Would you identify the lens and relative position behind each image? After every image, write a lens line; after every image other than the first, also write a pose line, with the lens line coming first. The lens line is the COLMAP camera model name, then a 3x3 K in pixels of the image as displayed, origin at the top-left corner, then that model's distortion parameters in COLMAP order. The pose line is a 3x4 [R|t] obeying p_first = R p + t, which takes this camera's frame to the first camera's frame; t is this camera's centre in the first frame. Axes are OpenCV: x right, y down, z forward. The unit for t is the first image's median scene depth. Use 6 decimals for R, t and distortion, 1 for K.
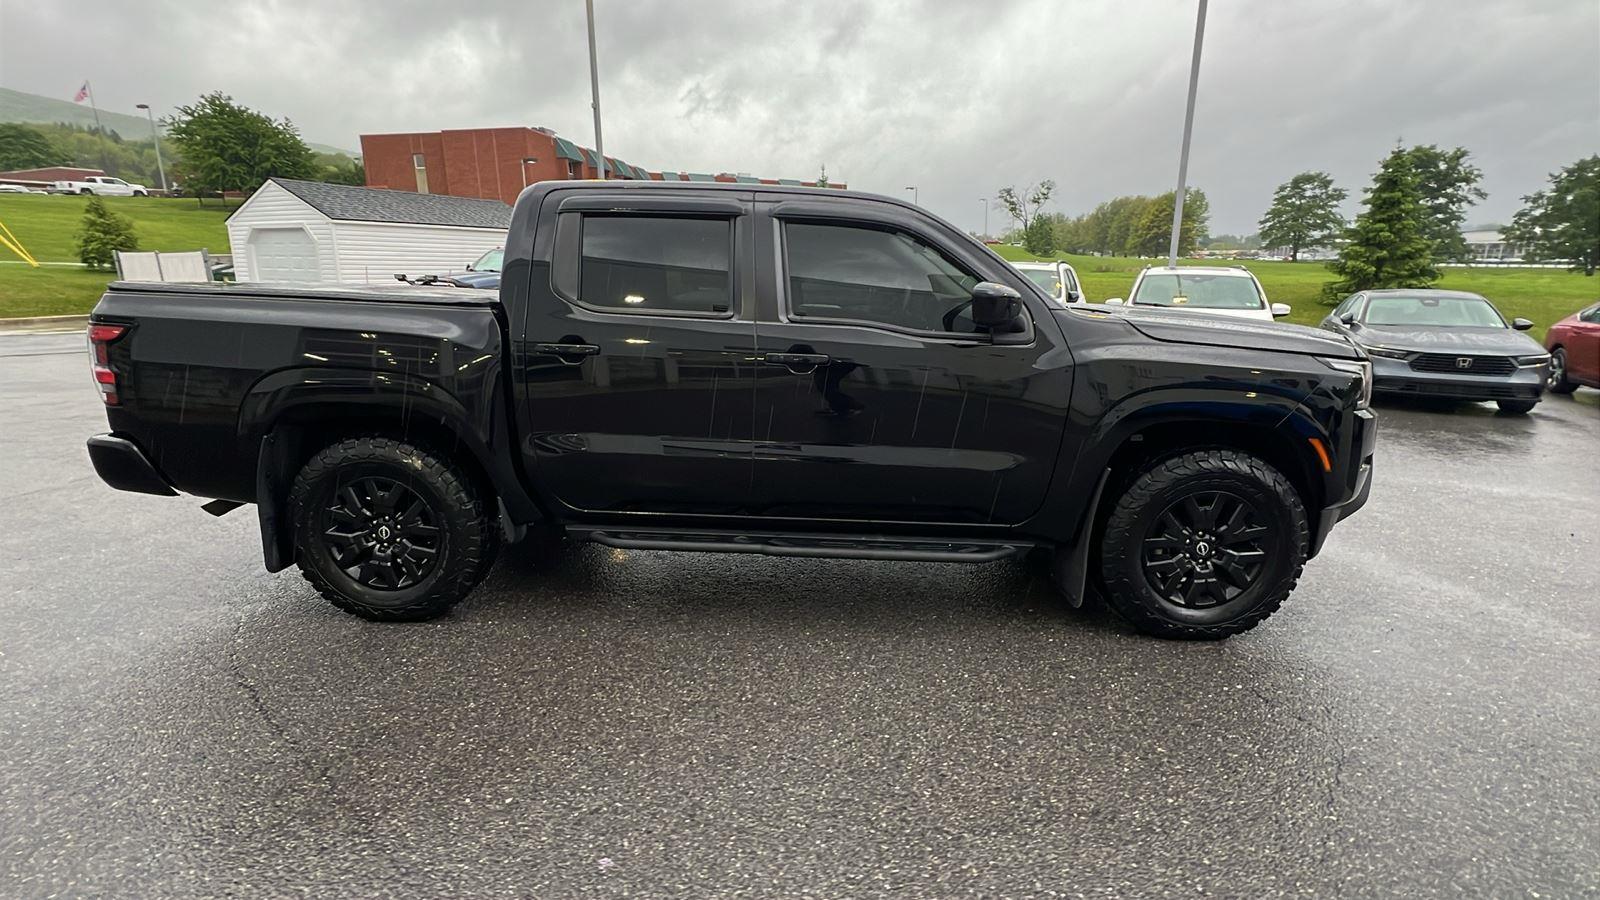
lens RADIAL K [[733.9, 0, 795.9], [0, 733.9, 449.9], [0, 0, 1]] dist [-0.002866, 0.000129]
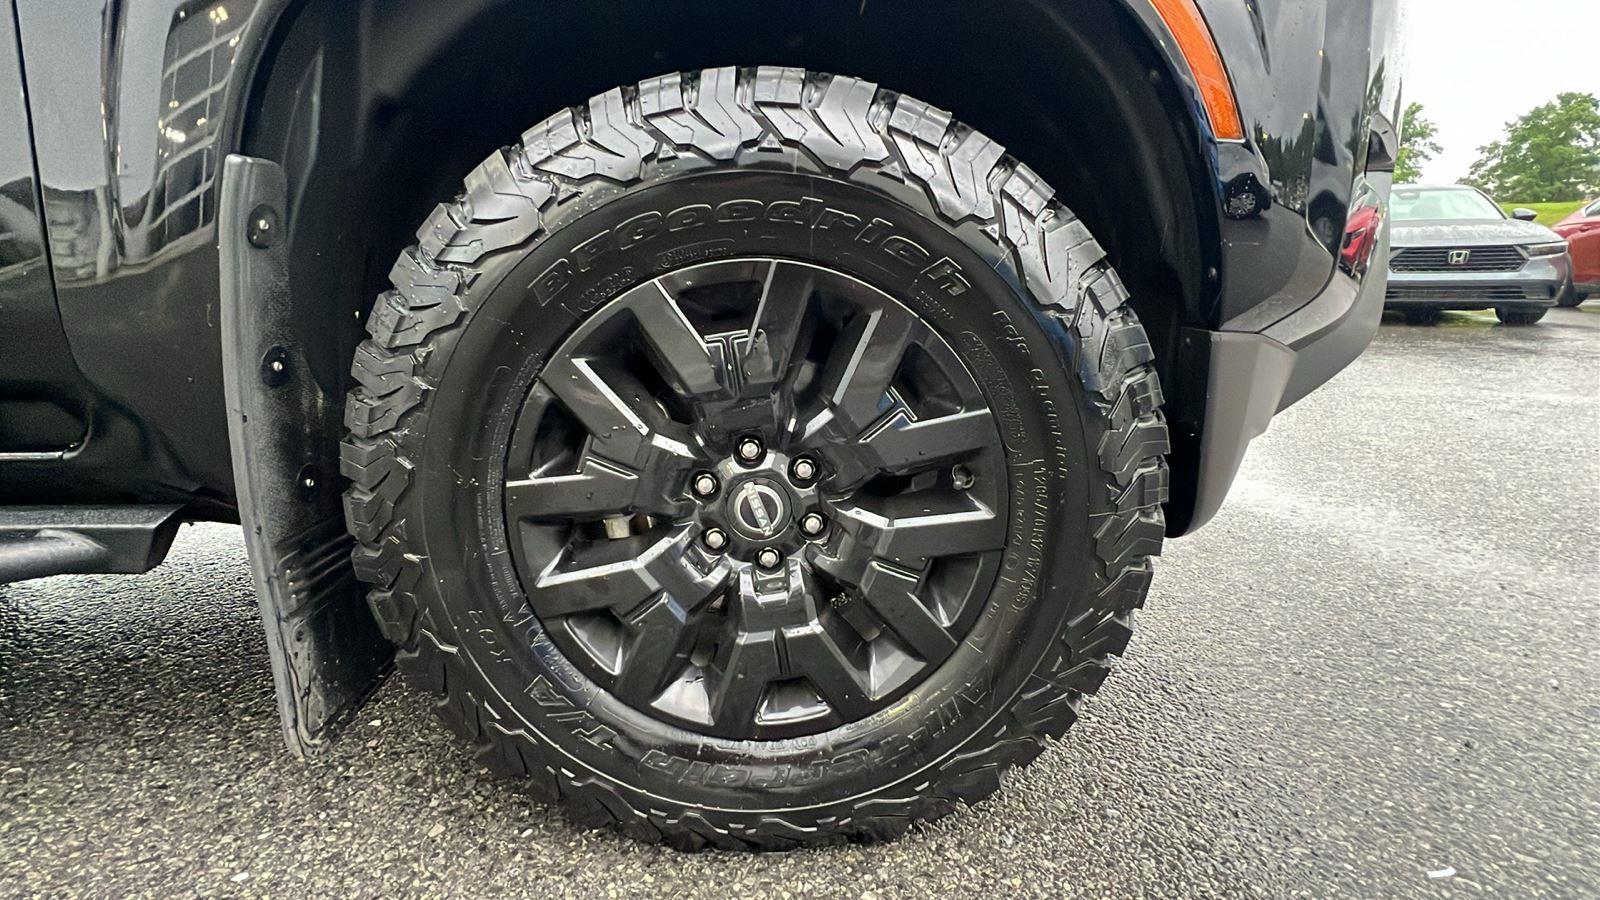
lens RADIAL K [[723.4, 0, 794.0], [0, 723.4, 445.7], [0, 0, 1]] dist [-0.002114, -0.000378]
pose [[0.998978, -0.039087, 0.022682, 0.197428], [0.038654, 0.999068, 0.019210, 0.038020], [-0.023412, -0.018314, 0.999558, 0.263461]]
